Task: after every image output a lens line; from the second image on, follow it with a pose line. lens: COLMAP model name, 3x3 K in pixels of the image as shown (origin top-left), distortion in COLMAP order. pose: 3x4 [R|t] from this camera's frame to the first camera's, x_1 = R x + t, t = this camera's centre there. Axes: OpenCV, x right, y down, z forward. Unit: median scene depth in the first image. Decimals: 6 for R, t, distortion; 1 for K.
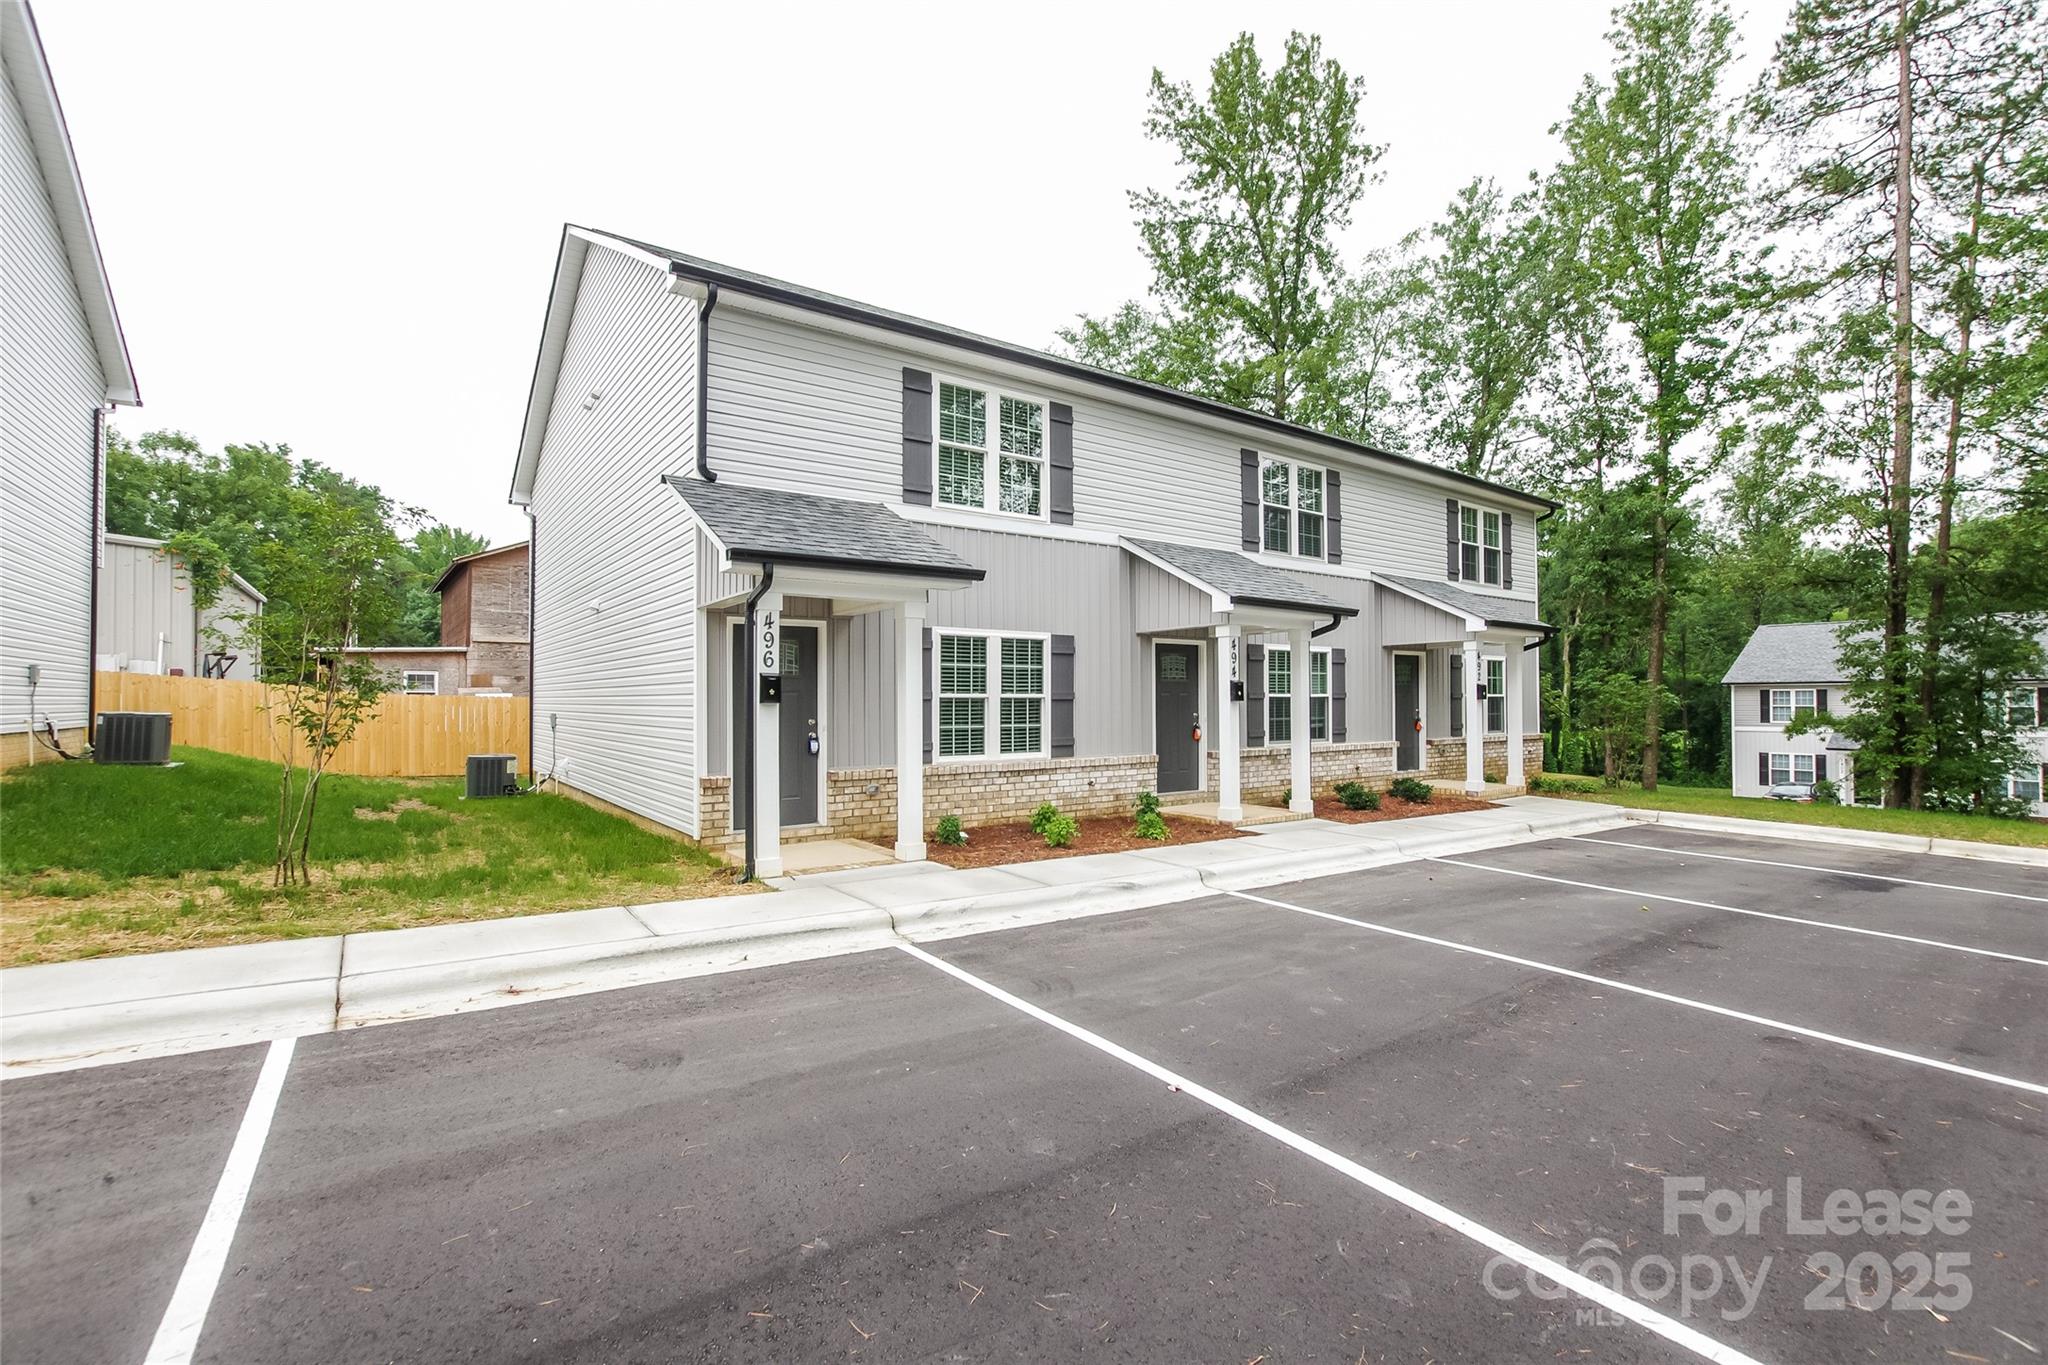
lens RADIAL K [[920.3, 0, 1037.1], [0, 920.3, 676.5], [0, 0, 1]] dist [-0.014676, 0.000275]
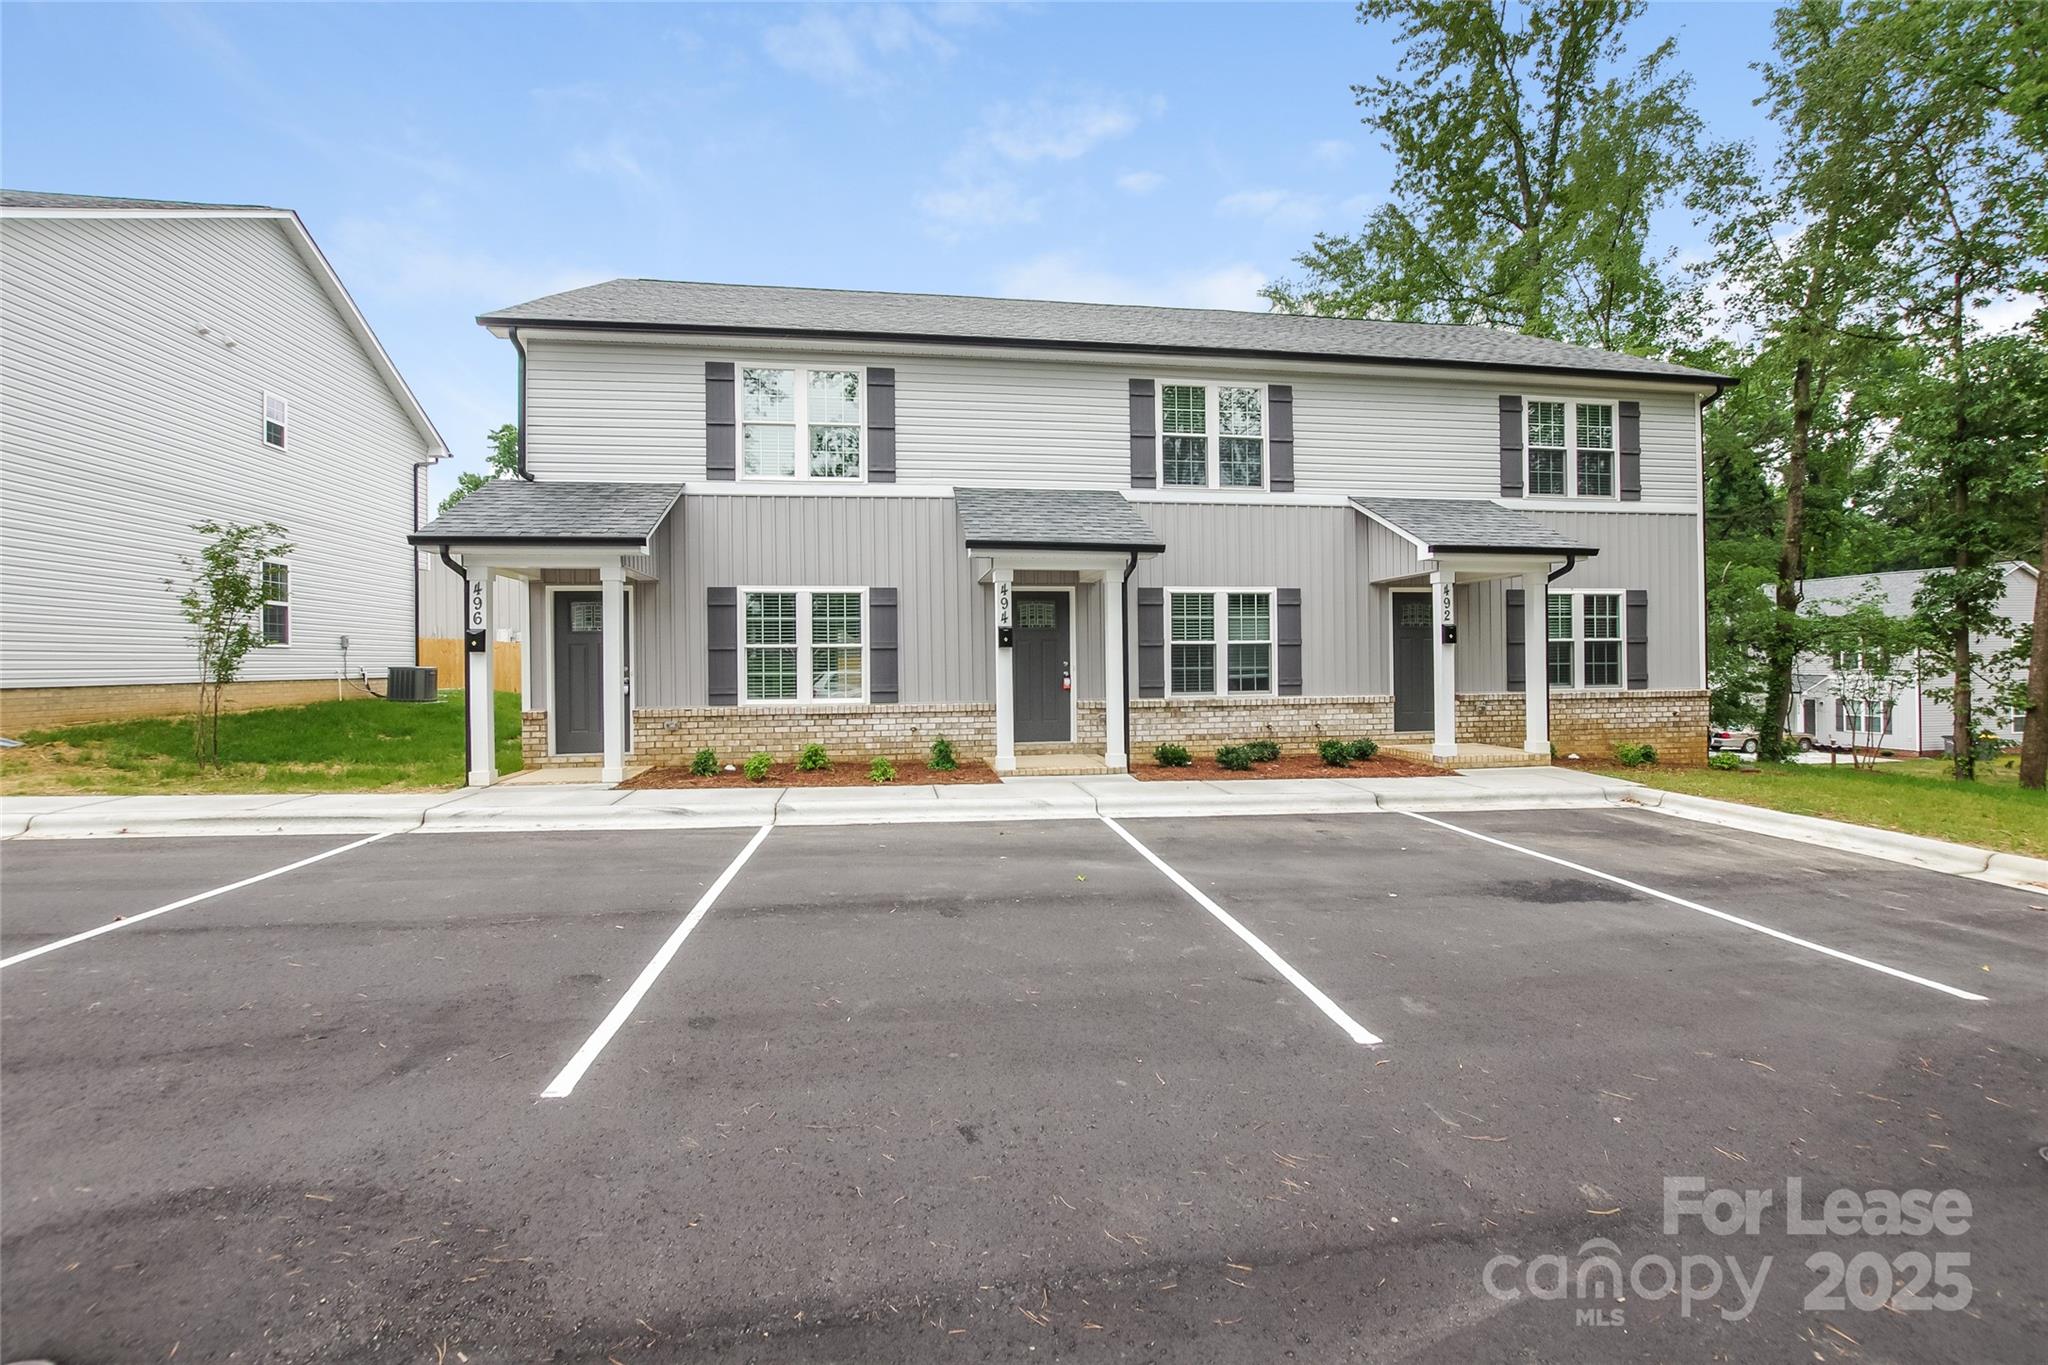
lens RADIAL K [[920.3, 0, 1037.1], [0, 920.3, 676.5], [0, 0, 1]] dist [-0.014676, 0.000275]
pose [[0.892316, -0.002311, -0.451406, 0.543090], [0.018173, 0.999360, 0.030807, 0.023195], [0.451046, -0.035693, 0.891787, 0.124193]]
